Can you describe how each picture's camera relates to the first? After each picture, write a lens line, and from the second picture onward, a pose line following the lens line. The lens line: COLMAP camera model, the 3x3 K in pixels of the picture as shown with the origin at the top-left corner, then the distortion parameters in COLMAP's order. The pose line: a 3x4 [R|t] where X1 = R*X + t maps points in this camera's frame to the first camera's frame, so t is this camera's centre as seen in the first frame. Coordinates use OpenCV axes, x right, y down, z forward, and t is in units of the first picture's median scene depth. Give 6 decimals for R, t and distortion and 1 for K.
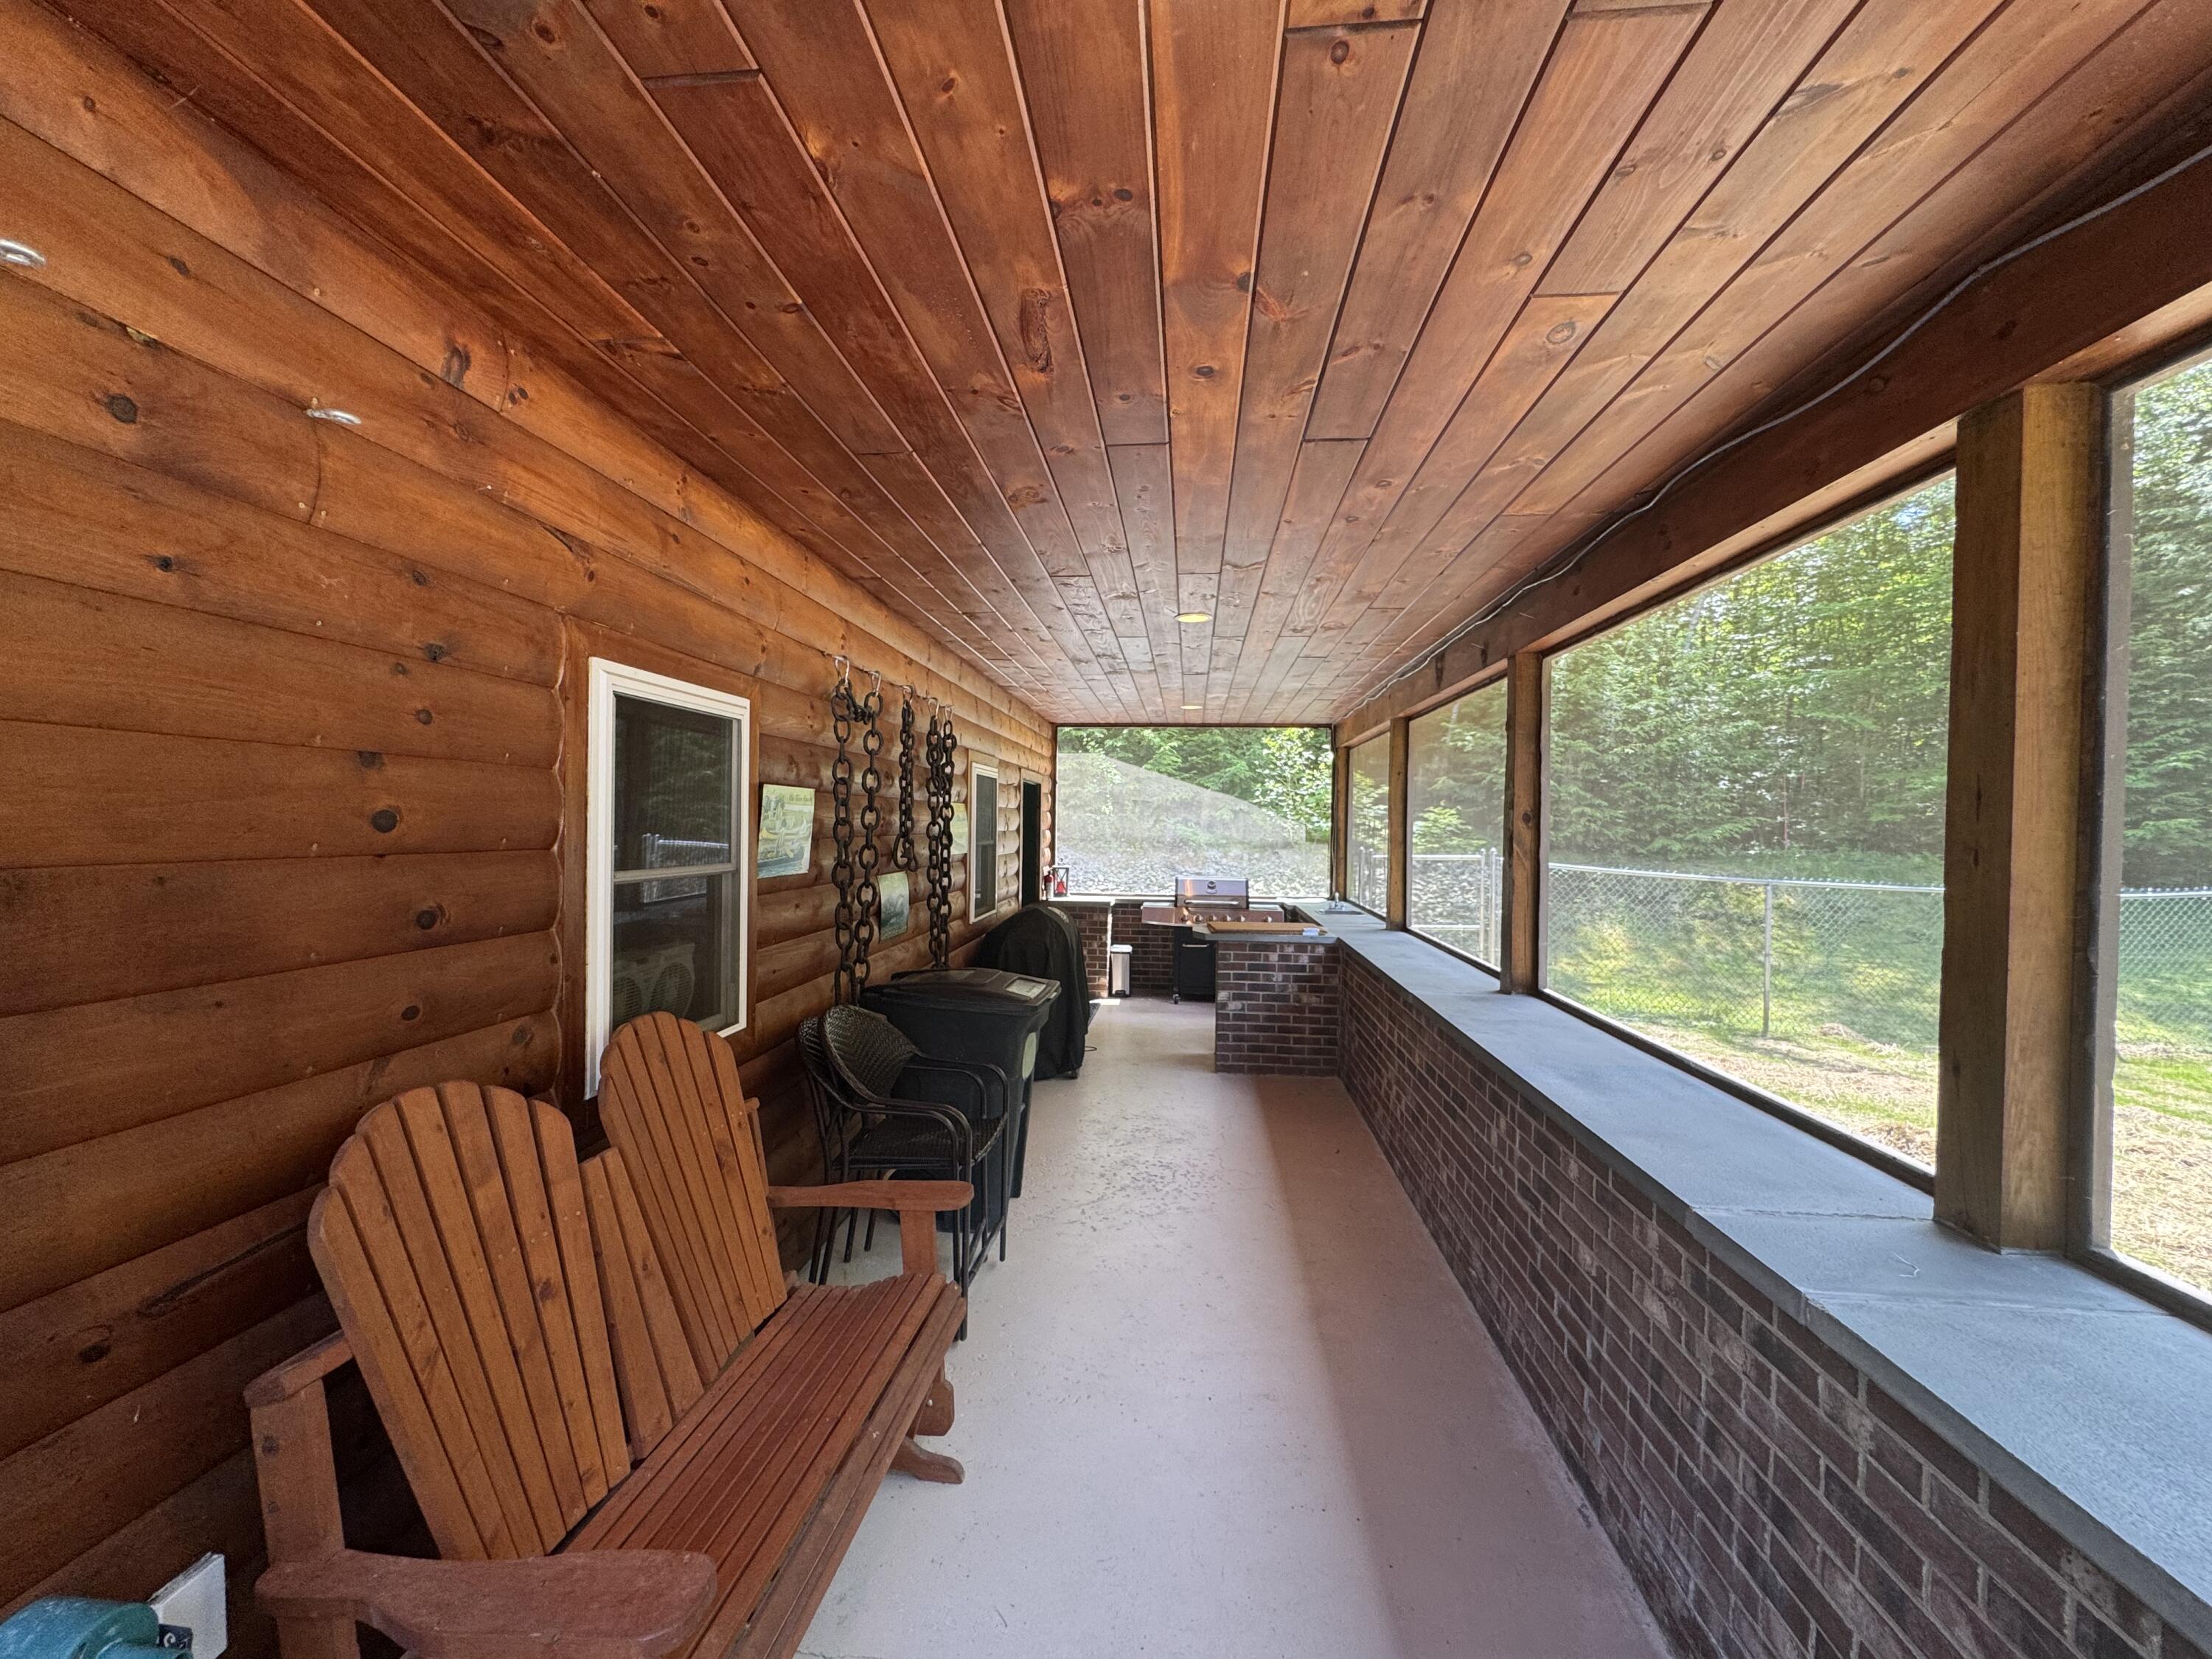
lens RADIAL K [[883.8, 0, 1104.0], [0, 883.8, 832.6], [0, 0, 1]] dist [-0.001259, -0.000164]
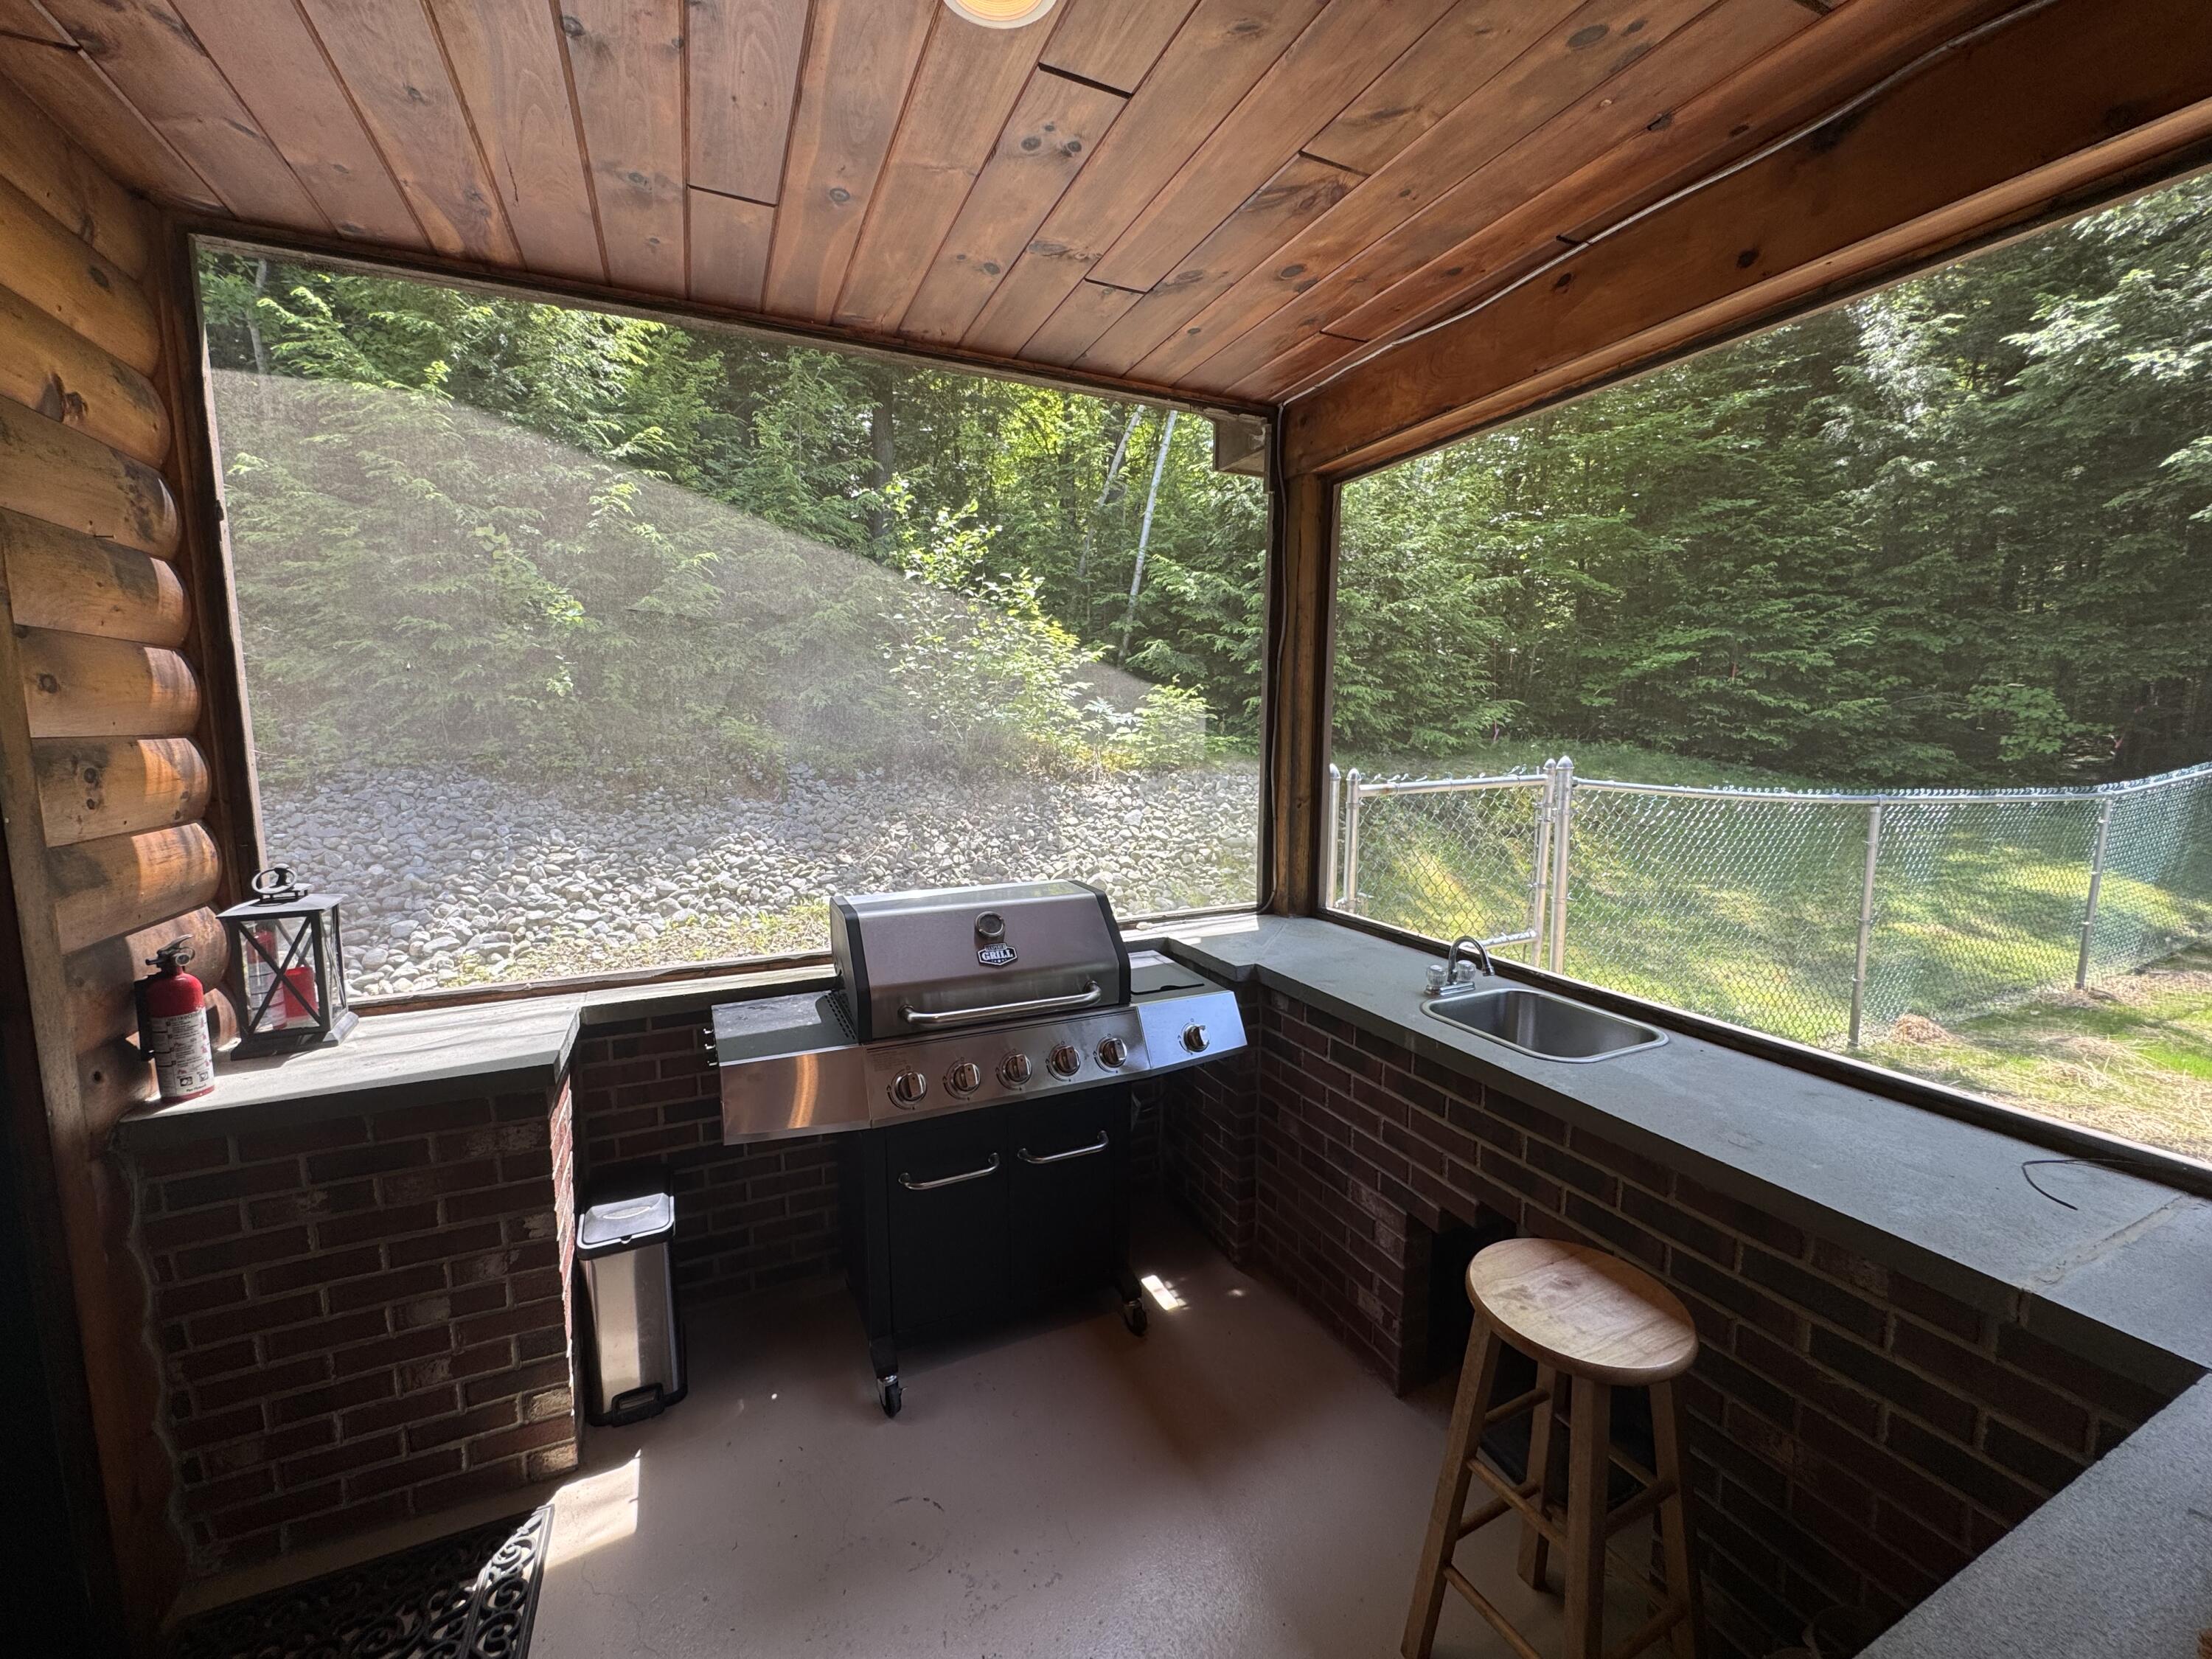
lens RADIAL K [[883.8, 0, 1093.6], [0, 883.8, 827.1], [0, 0, 1]] dist [-0.001259, -0.000164]
pose [[0.867582, -0.071506, 0.492126, 0.018753], [0.016986, 0.993292, 0.114381, -0.001712], [-0.497004, -0.090876, 0.862977, 0.721680]]
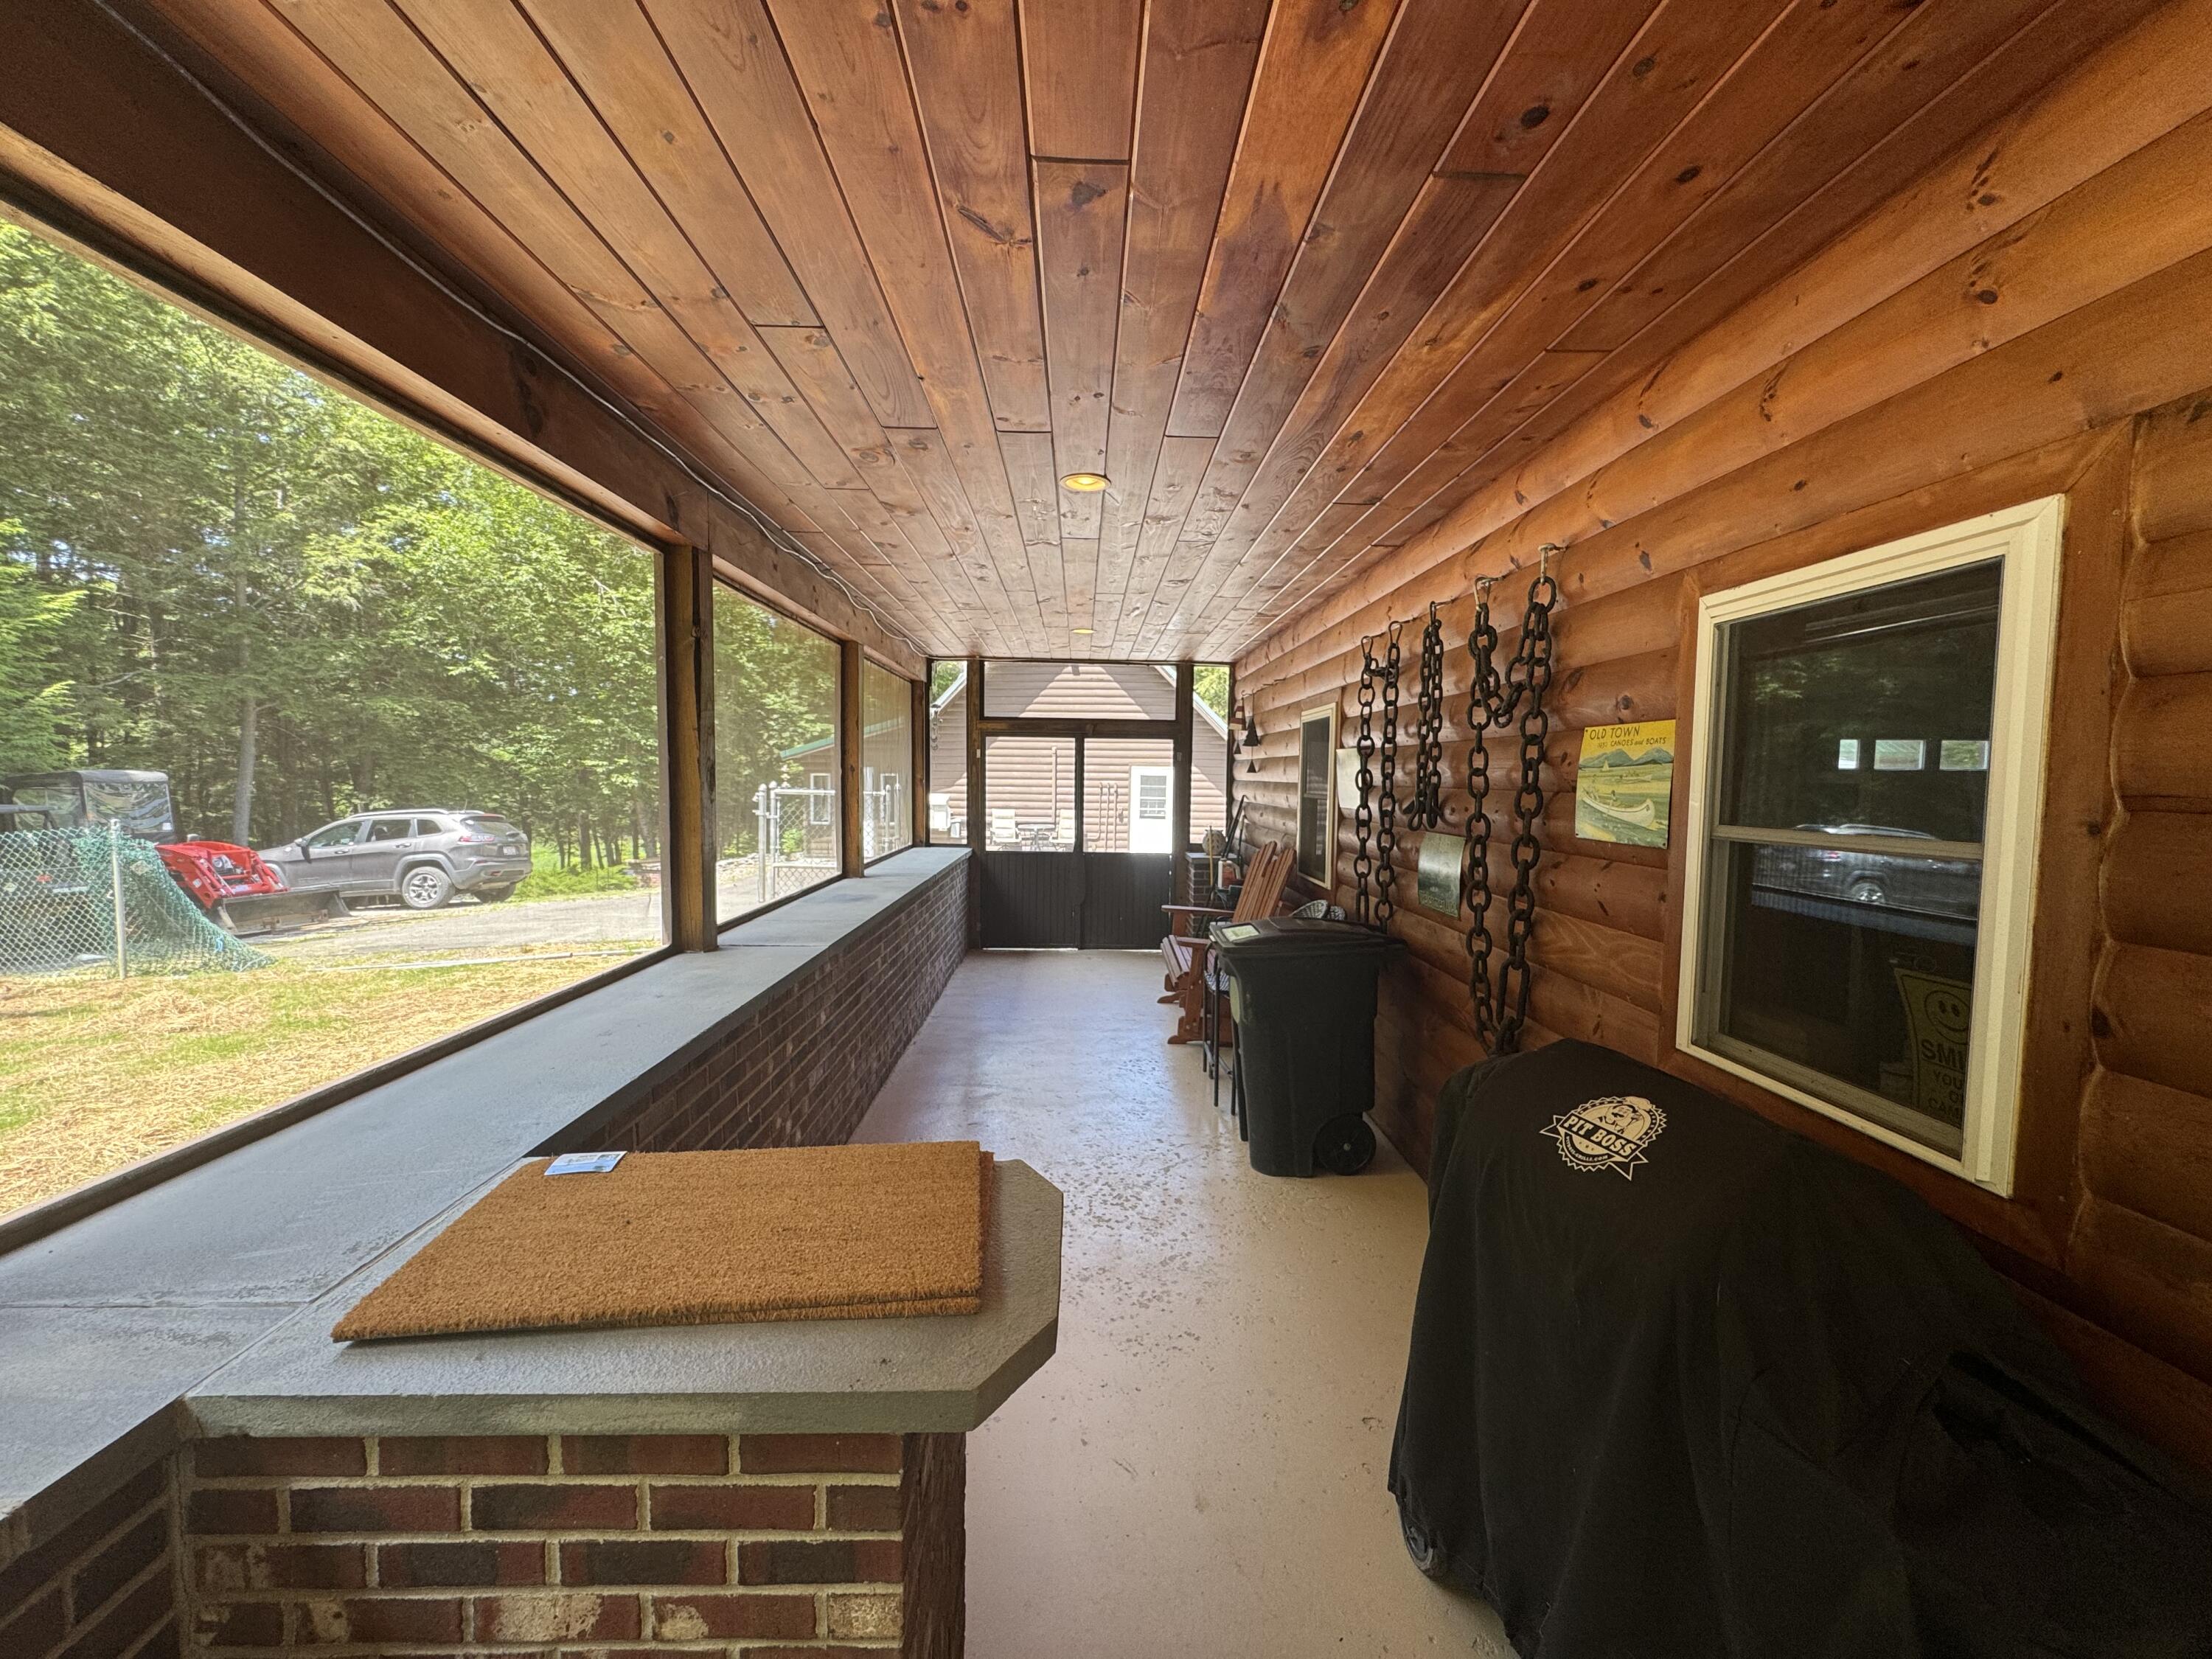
lens RADIAL K [[883.8, 0, 1106.0], [0, 883.8, 828.5], [0, 0, 1]] dist [-0.001259, -0.000164]
pose [[-0.991350, -0.028883, -0.128030, 0.183979], [-0.038179, 0.996762, 0.070760, -0.008788], [0.125571, 0.075036, -0.989243, 1.831650]]
